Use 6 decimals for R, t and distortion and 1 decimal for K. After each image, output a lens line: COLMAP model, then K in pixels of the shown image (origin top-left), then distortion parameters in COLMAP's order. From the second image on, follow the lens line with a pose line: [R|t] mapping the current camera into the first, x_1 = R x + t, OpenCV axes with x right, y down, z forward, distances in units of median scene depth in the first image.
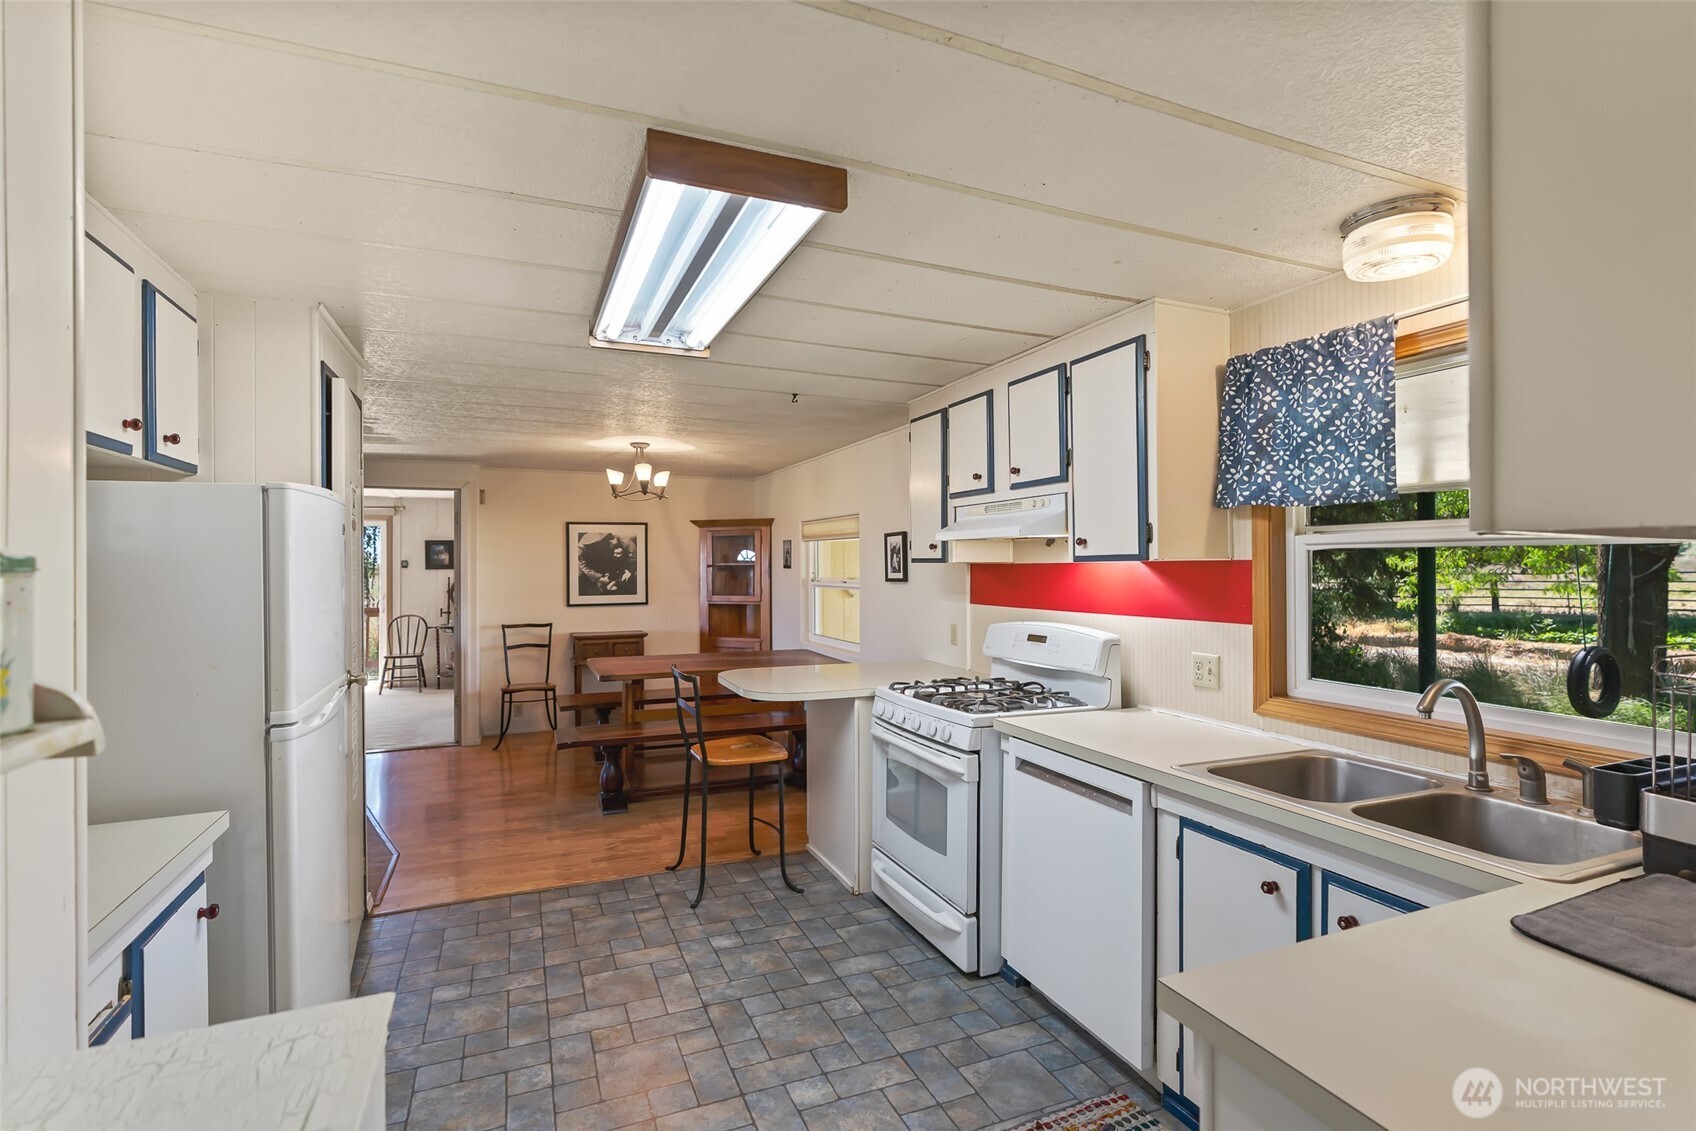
lens RADIAL K [[779.5, 0, 824.0], [0, 779.5, 561.2], [0, 0, 1]] dist [-0.007231, 0.002300]
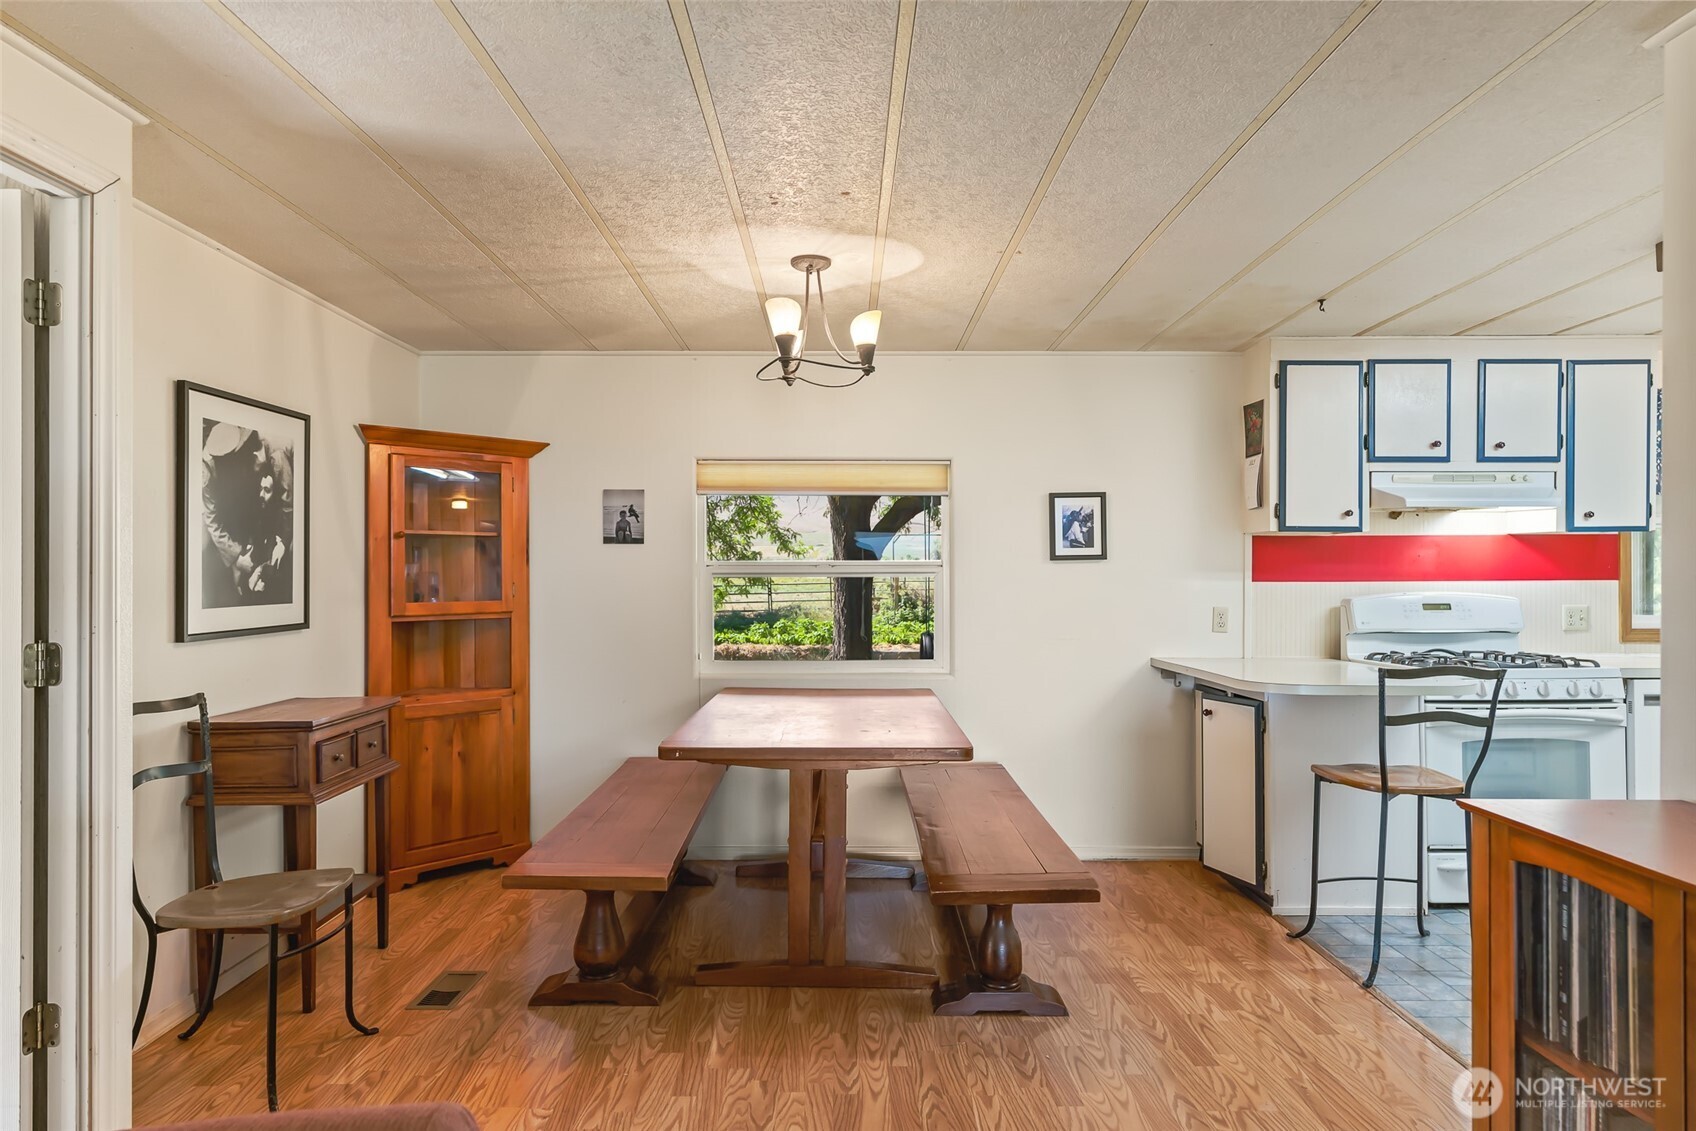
lens RADIAL K [[1095.4, 0, 850.8], [0, 1095.4, 567.2], [0, 0, 1]] dist [0.017884, -0.005348]
pose [[0.352971, 0.008489, 0.935596, -0.684546], [-0.004441, 0.999963, -0.007398, 0.030215], [-0.935624, -0.001544, 0.352996, 0.603846]]
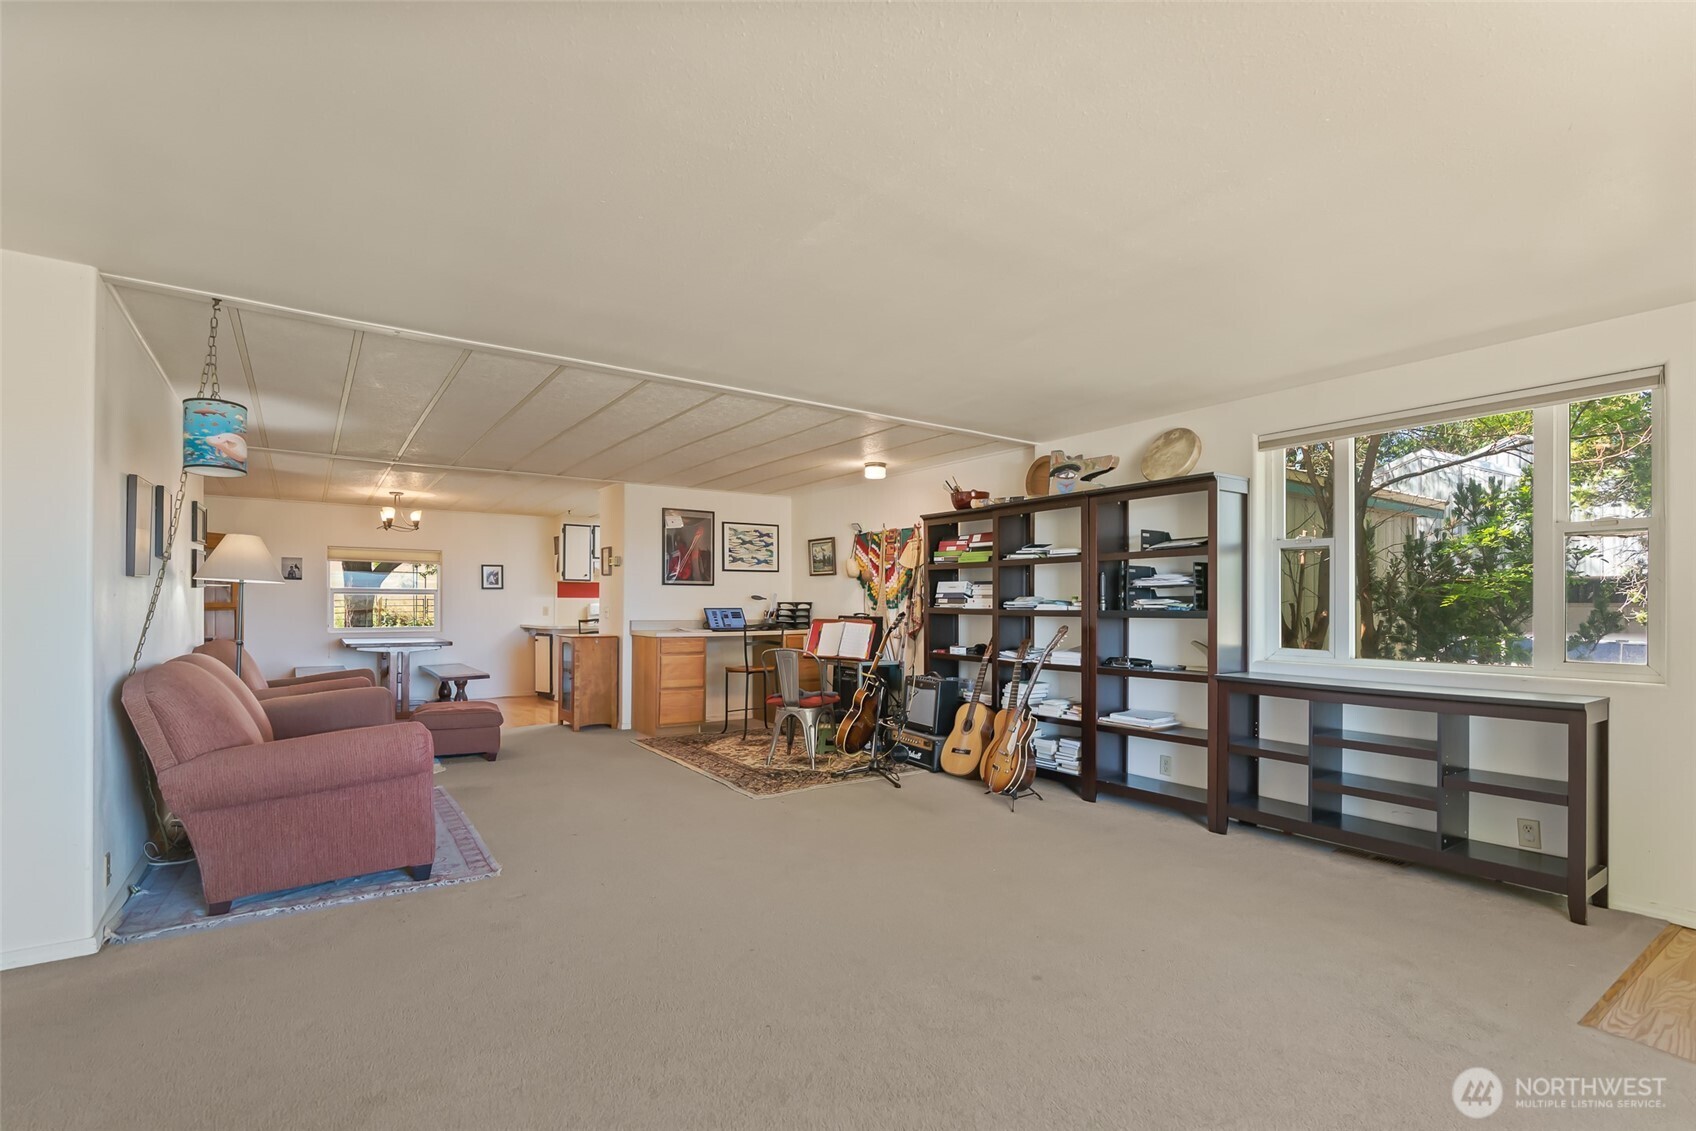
lens RADIAL K [[779.5, 0, 852.0], [0, 779.5, 604.6], [0, 0, 1]] dist [-0.007231, 0.002300]
pose [[-0.241655, 0.002324, 0.970359, -1.521506], [-0.006968, 0.999967, -0.004130, 0.049461], [-0.970337, -0.007760, -0.241631, 0.418452]]
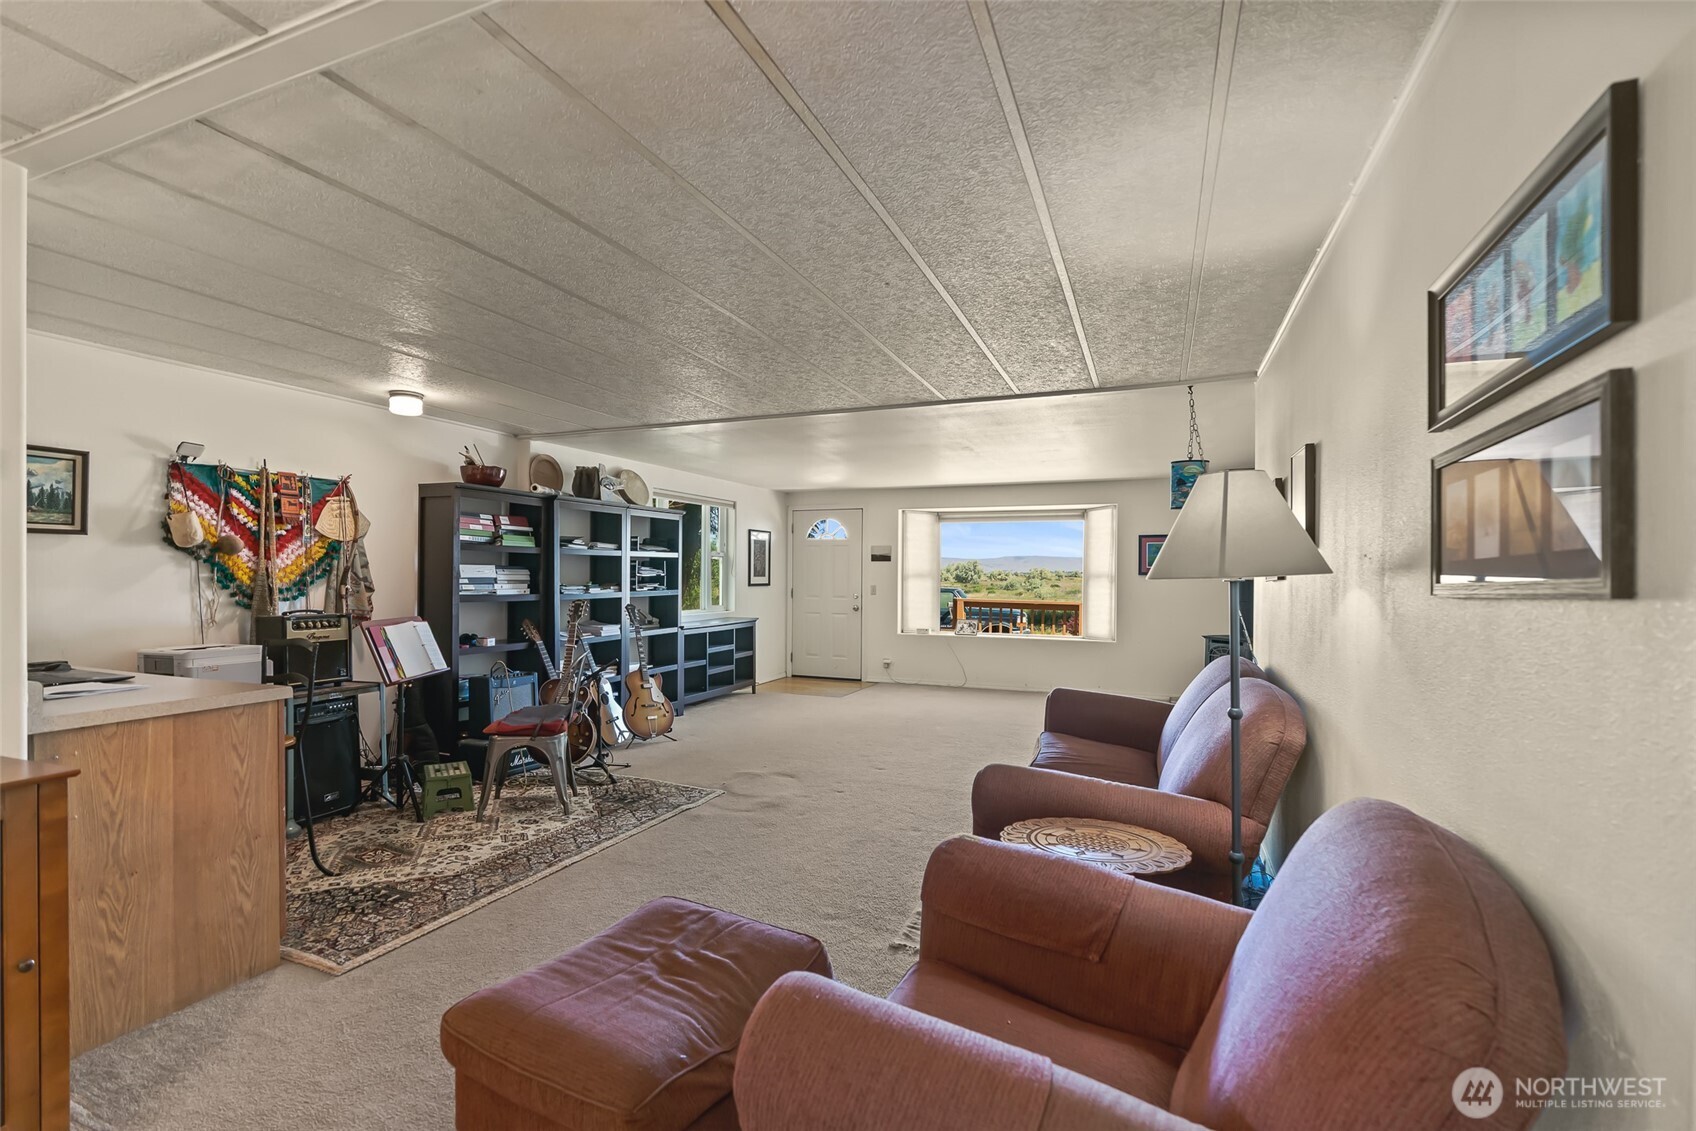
lens RADIAL K [[779.5, 0, 823.7], [0, 779.5, 562.4], [0, 0, 1]] dist [-0.007231, 0.002300]
pose [[-0.700522, -0.010647, -0.713552, -0.413688], [-0.000811, 0.999900, -0.014123, 0.027707], [0.713631, -0.009315, -0.700460, 0.871305]]
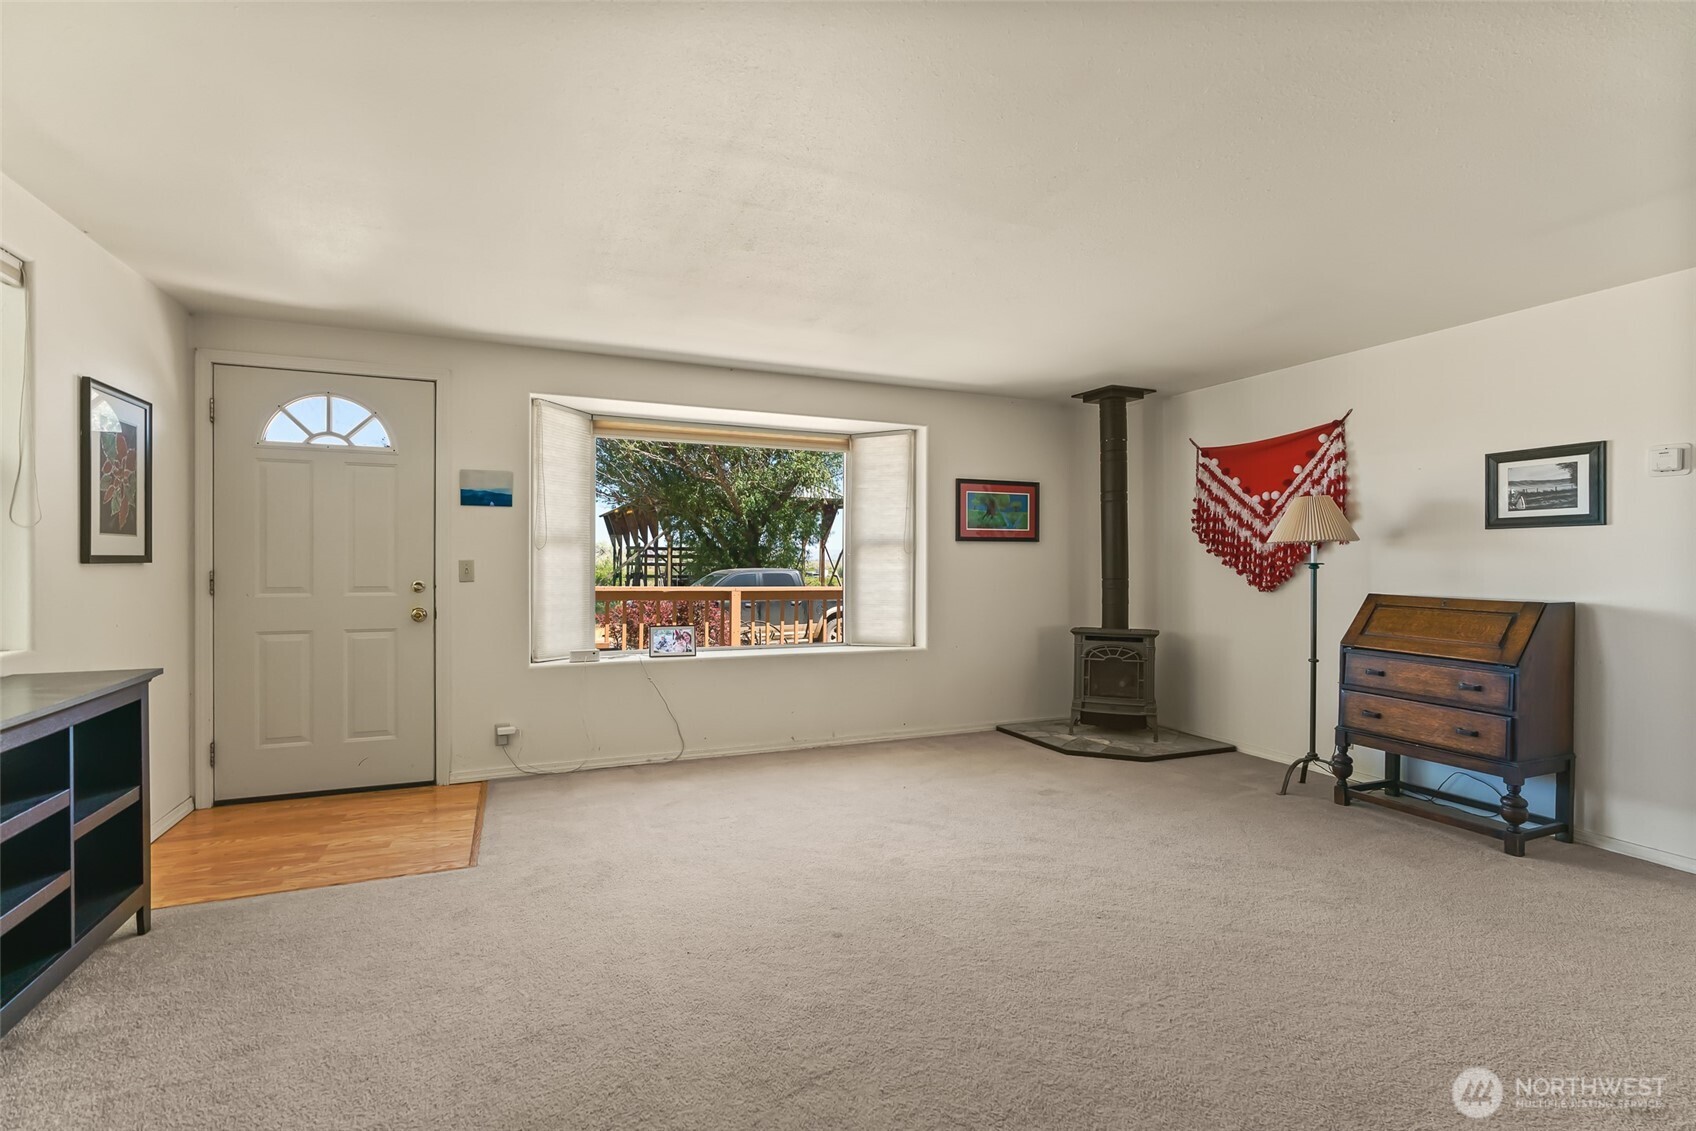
lens RADIAL K [[779.5, 0, 855.1], [0, 779.5, 563.0], [0, 0, 1]] dist [-0.007231, 0.002300]
pose [[0.038811, 0.006039, -0.999228, -0.836605], [-0.000023, 0.999982, 0.006043, 0.046697], [0.999247, -0.000212, 0.038810, 0.260261]]
